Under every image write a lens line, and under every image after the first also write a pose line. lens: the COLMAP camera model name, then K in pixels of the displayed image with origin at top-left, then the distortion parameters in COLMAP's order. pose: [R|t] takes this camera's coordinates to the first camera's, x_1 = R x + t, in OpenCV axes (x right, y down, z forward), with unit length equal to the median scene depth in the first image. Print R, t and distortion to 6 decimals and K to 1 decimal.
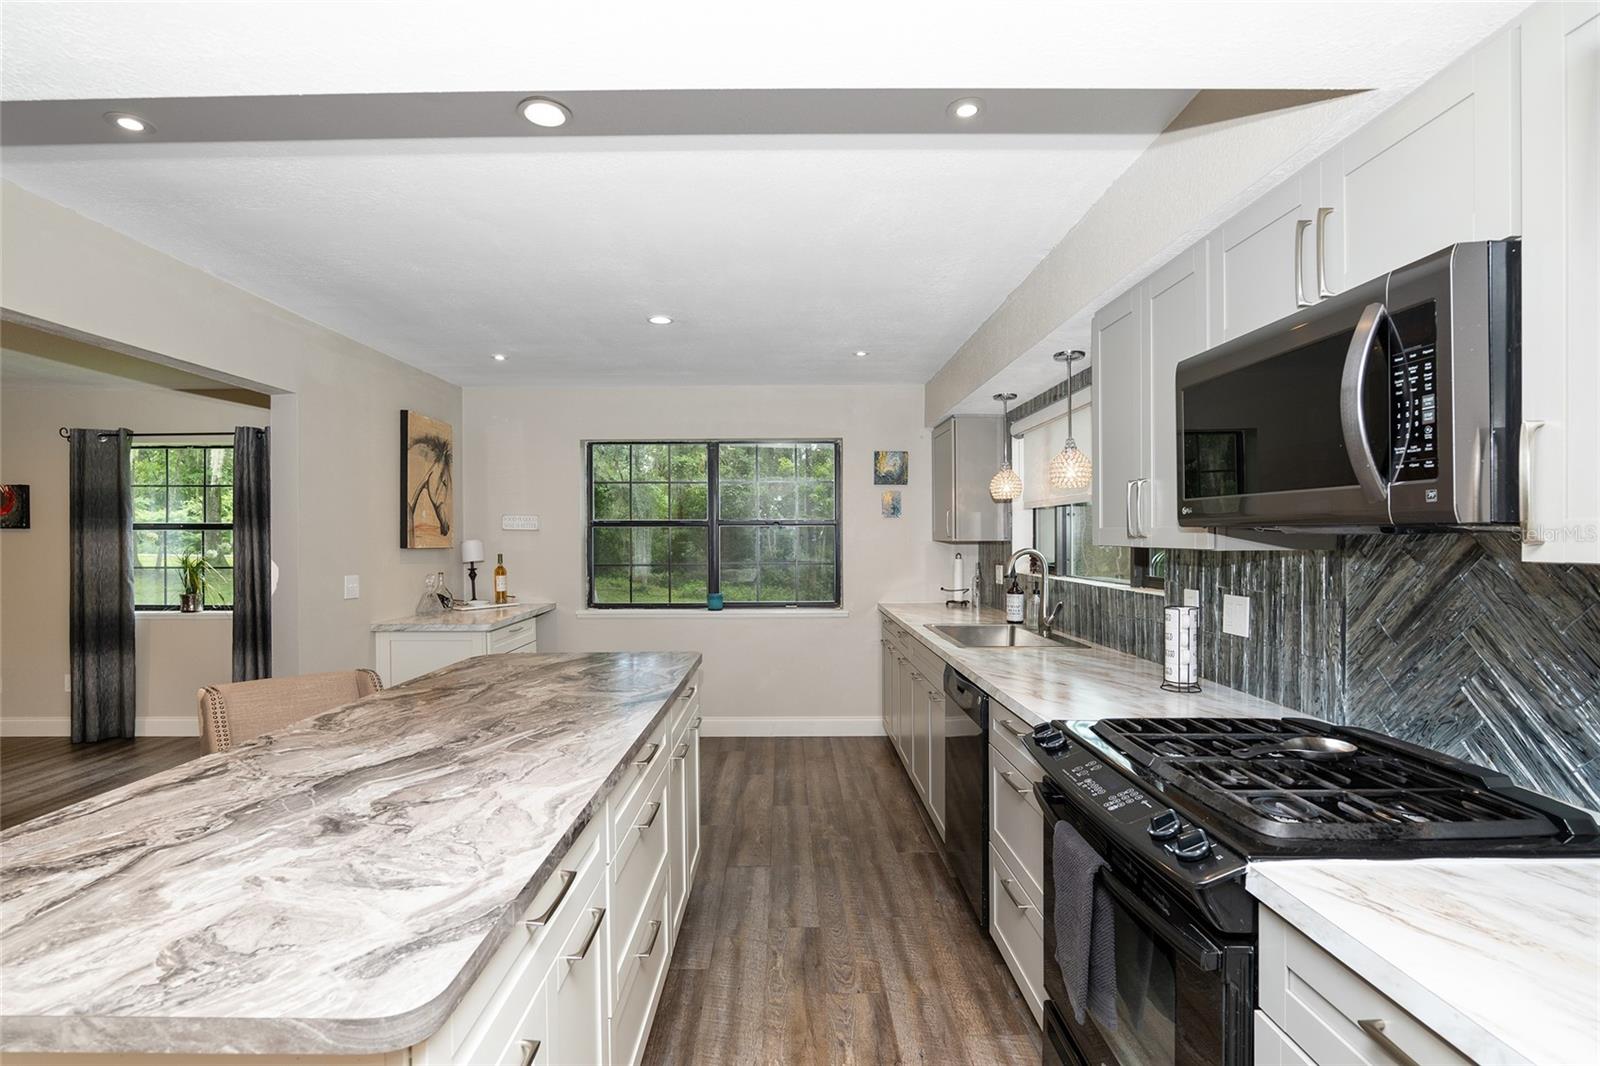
lens RADIAL K [[750.8, 0, 795.7], [0, 750.8, 544.6], [0, 0, 1]] dist [-0.005880, -0.000150]
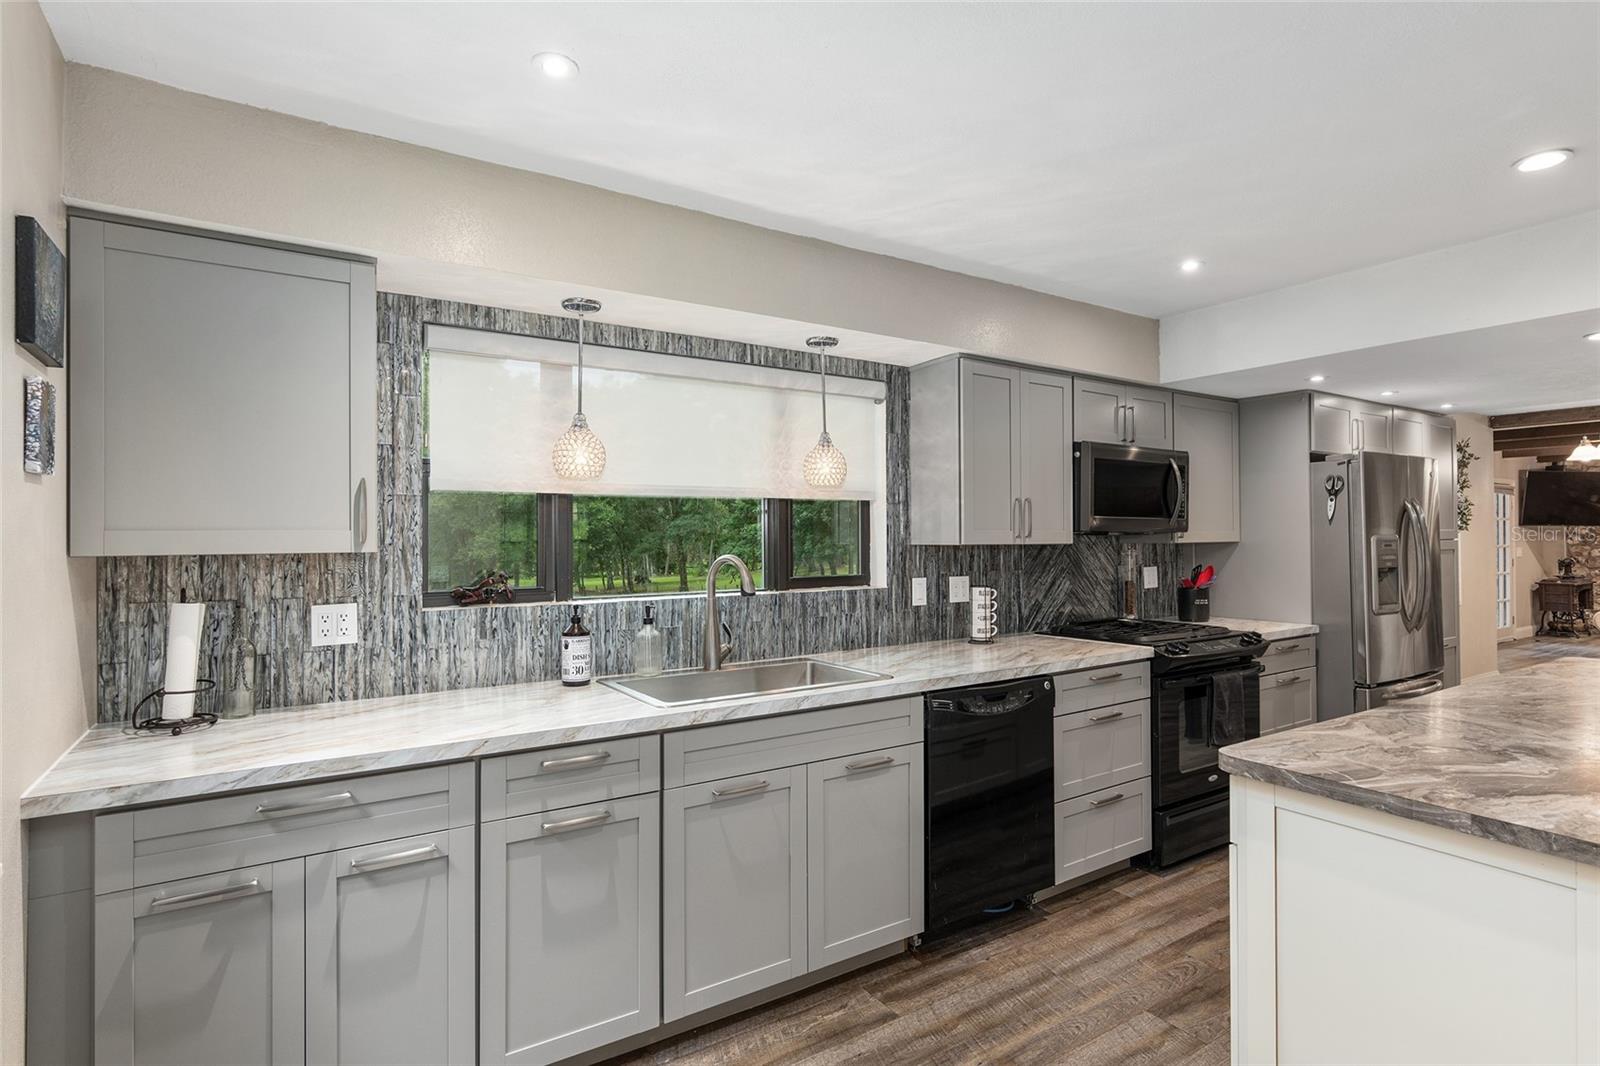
lens RADIAL K [[788.2, 0, 805.2], [0, 788.2, 530.3], [0, 0, 1]] dist [-0.002044, -0.000273]
pose [[-0.528627, 0.014749, 0.848726, -0.946462], [0.016722, 0.999836, -0.006960, -0.031154], [-0.848690, 0.010513, -0.528787, 3.273122]]
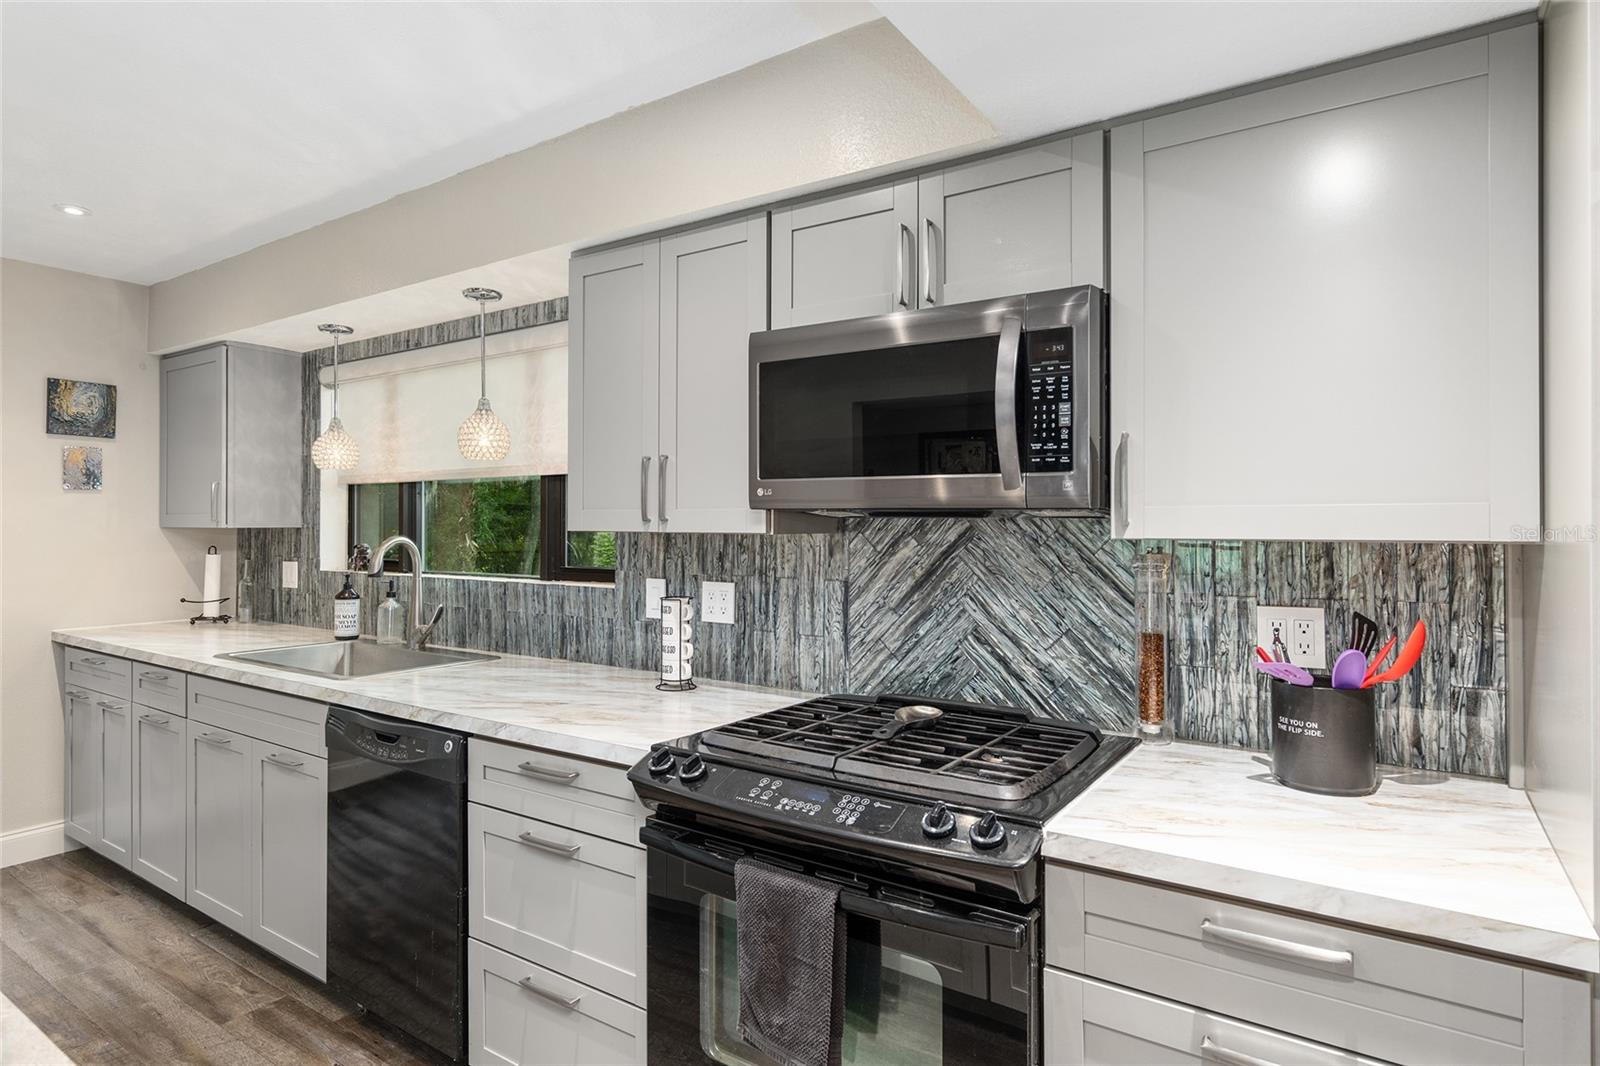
lens RADIAL K [[868.2, 0, 797.2], [0, 868.2, 517.5], [0, 0, 1]] dist [0.000970, 0.001220]
pose [[0.572111, 0.012248, 0.820084, -0.429334], [0.004577, 0.999825, -0.018125, 0.008151], [-0.820163, 0.014123, 0.571955, 0.421416]]
